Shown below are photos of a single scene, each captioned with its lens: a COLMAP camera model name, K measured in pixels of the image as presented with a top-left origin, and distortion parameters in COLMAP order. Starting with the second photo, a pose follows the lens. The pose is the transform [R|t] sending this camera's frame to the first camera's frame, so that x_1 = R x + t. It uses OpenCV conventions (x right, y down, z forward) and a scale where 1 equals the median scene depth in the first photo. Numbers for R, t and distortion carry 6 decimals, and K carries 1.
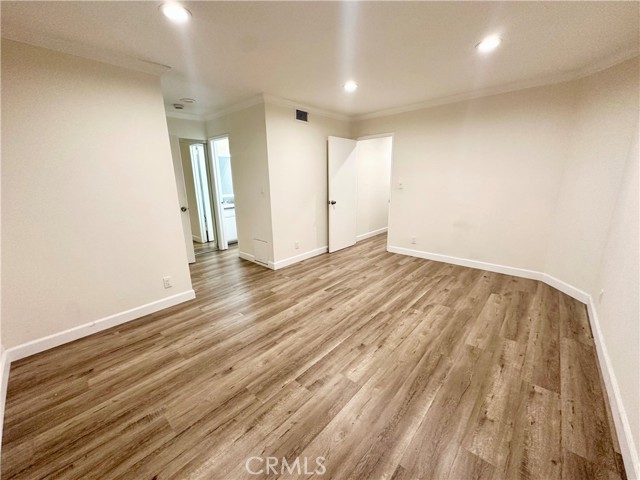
lens RADIAL K [[255.0, 0, 319.3], [0, 255.0, 240.7], [0, 0, 1]] dist [-0.000989, 0.000370]
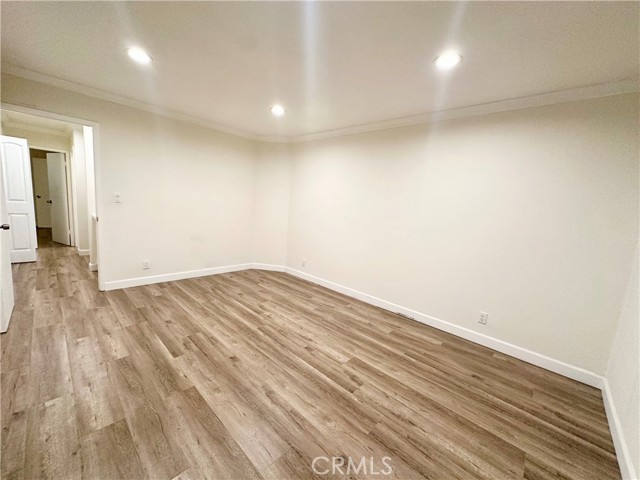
lens RADIAL K [[255.0, 0, 319.6], [0, 255.0, 241.5], [0, 0, 1]] dist [-0.000989, 0.000370]
pose [[0.014180, -0.126104, 0.991916, -0.695607], [0.164889, 0.978729, 0.122070, -0.136615], [-0.986210, 0.161825, 0.034672, 0.659668]]
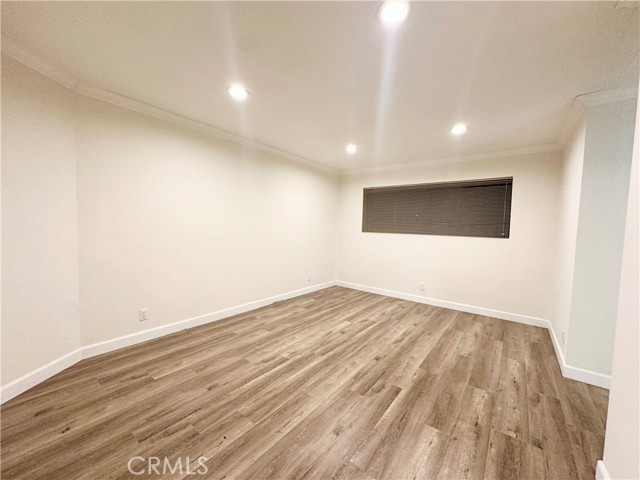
lens RADIAL K [[255.0, 0, 319.7], [0, 255.0, 240.7], [0, 0, 1]] dist [-0.000989, 0.000370]
pose [[-0.997166, -0.005729, -0.075021, 0.322812], [-0.027934, 0.954017, 0.298447, -0.406378], [0.069861, 0.299697, -0.951473, 1.747456]]
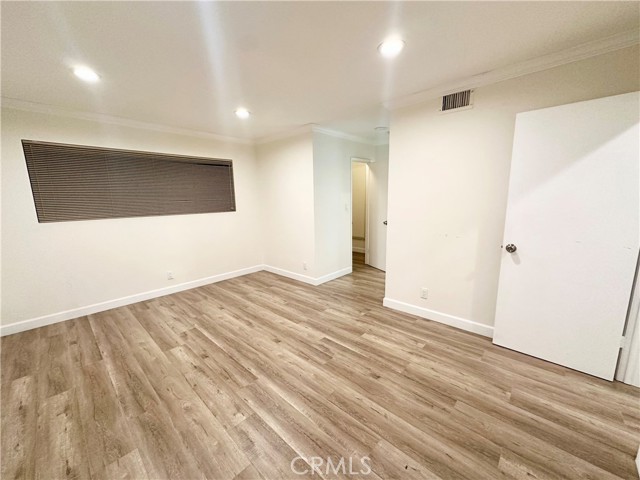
lens RADIAL K [[255.0, 0, 318.8], [0, 255.0, 239.9], [0, 0, 1]] dist [-0.000989, 0.000370]
pose [[-0.017064, 0.182687, -0.983023, 0.892367], [-0.222223, 0.957883, 0.181873, -0.287355], [0.974847, 0.221553, 0.024252, 1.053033]]
